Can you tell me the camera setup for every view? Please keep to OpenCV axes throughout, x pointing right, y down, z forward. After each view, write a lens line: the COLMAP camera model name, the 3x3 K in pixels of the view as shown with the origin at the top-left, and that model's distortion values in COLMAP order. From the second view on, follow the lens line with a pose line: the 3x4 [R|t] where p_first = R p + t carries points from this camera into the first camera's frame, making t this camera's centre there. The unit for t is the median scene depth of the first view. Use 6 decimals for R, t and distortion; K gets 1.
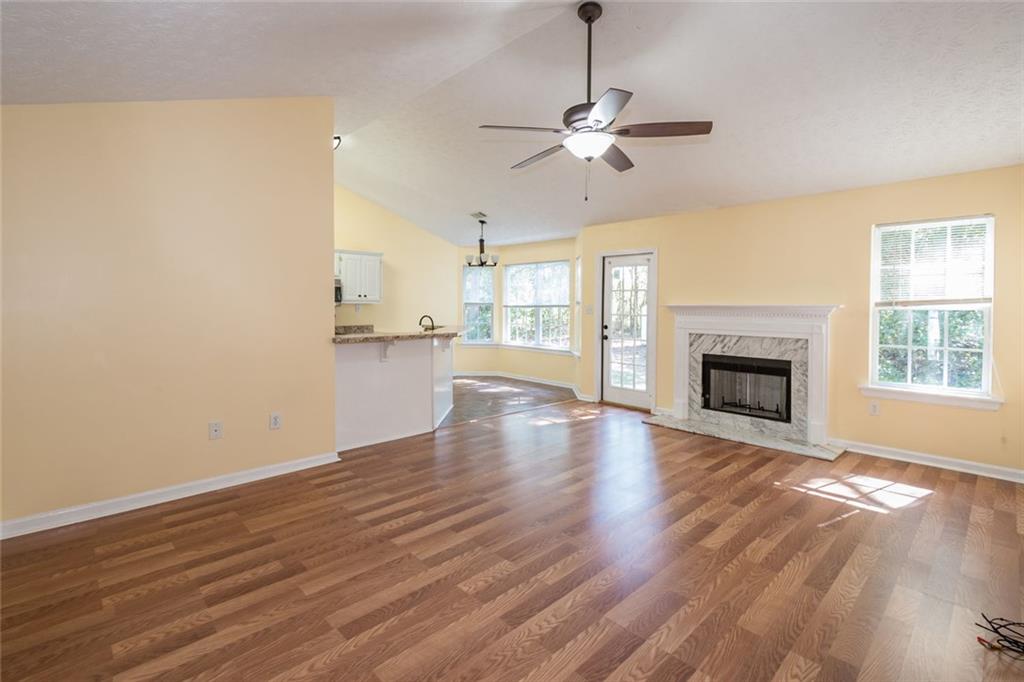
lens RADIAL K [[468.0, 0, 508.3], [0, 468.0, 315.1], [0, 0, 1]] dist [0.000760, -0.000193]
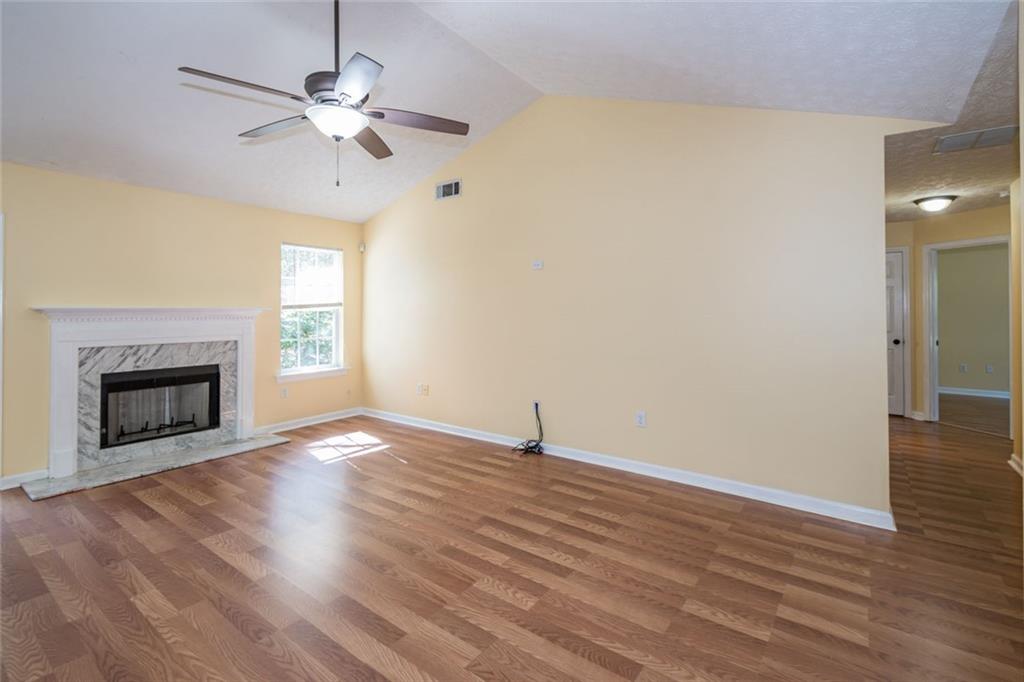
lens RADIAL K [[471.3, 0, 518.4], [0, 471.3, 309.2], [0, 0, 1]] dist [0.003621, -0.000686]
pose [[-0.179951, -0.005651, 0.983659, -0.482771], [0.018373, 0.999790, 0.009105, -0.015371], [-0.983504, 0.019711, -0.179809, 0.550509]]
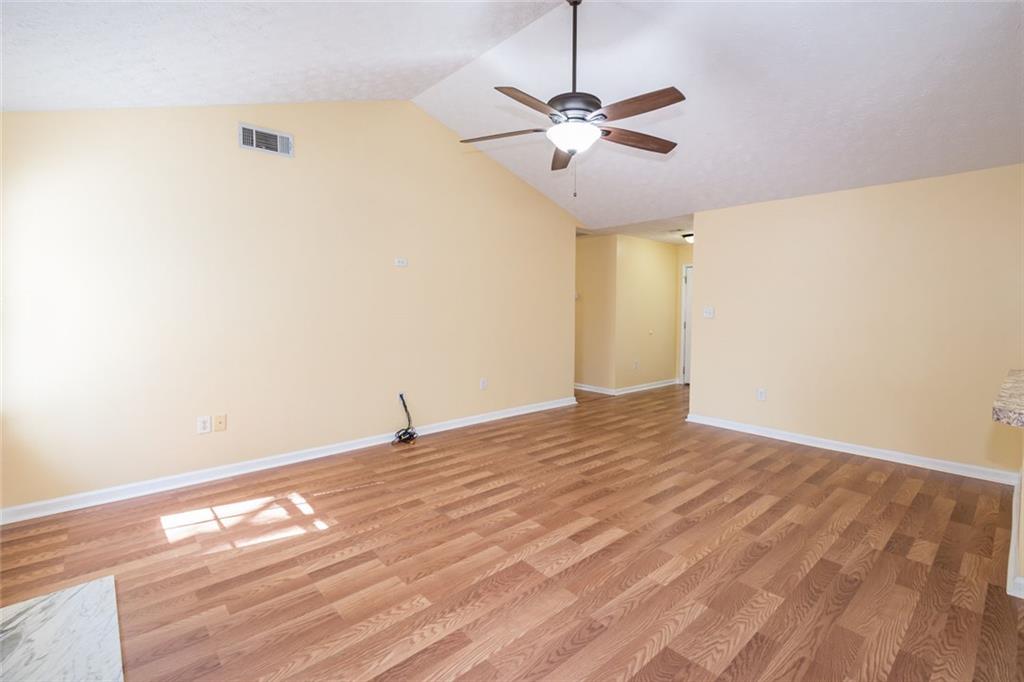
lens RADIAL K [[459.4, 0, 512.5], [0, 459.4, 323.3], [0, 0, 1]] dist [0.014847, -0.000259]
pose [[-0.999531, -0.011301, 0.028475, 0.174188], [-0.009605, 0.998212, 0.058995, -0.025360], [-0.029091, 0.058694, -0.997852, 1.291757]]
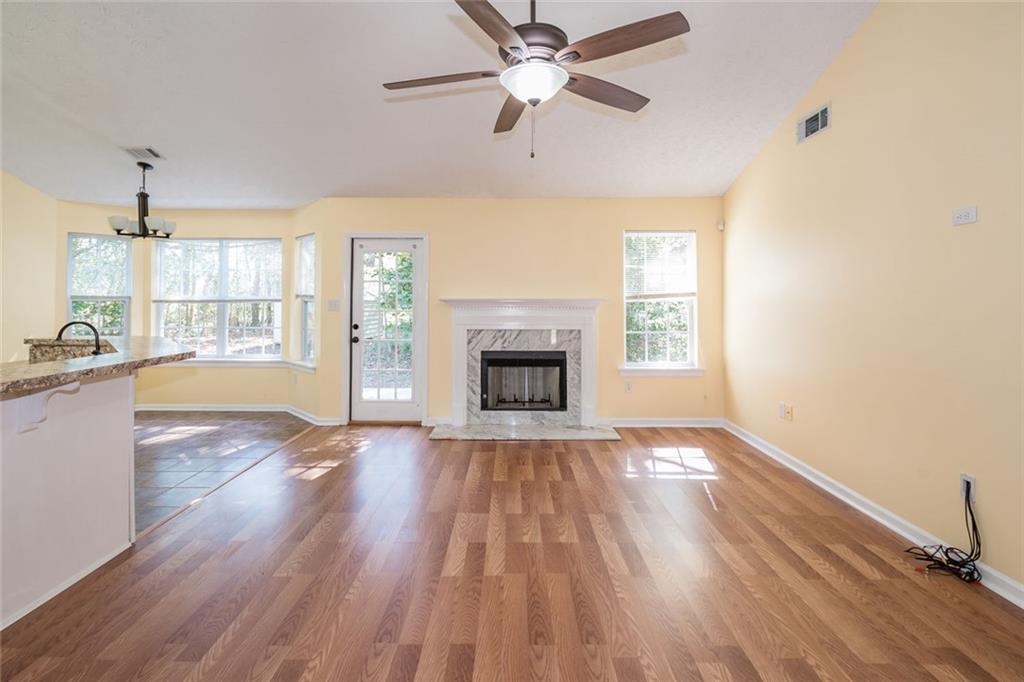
lens RADIAL K [[486.1, 0, 502.2], [0, 486.1, 288.7], [0, 0, 1]] dist [0.020312, -0.000982]
pose [[0.705945, 0.010190, 0.708194, -0.272358], [0.018604, 0.999285, -0.032923, -0.009695], [-0.708023, 0.036417, 0.705250, 0.320010]]
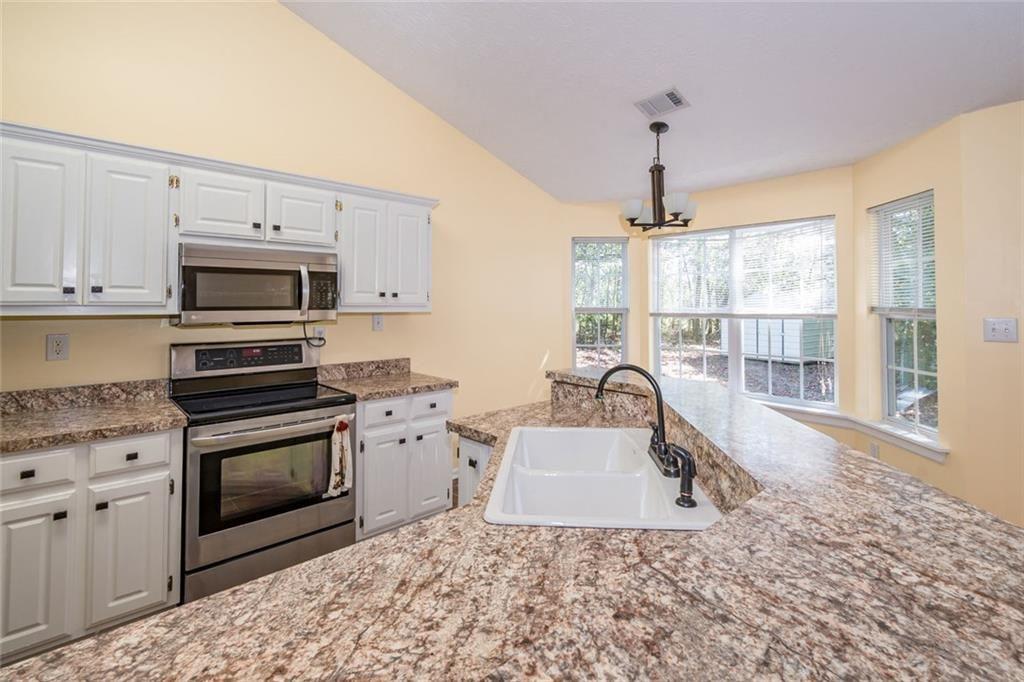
lens RADIAL K [[467.1, 0, 510.8], [0, 467.1, 296.6], [0, 0, 1]] dist [0.010361, -0.000263]
pose [[0.999649, -0.001995, -0.026431, -0.276882], [0.000916, 0.999169, -0.040738, -0.032585], [0.026491, 0.040700, 0.998820, 0.847043]]
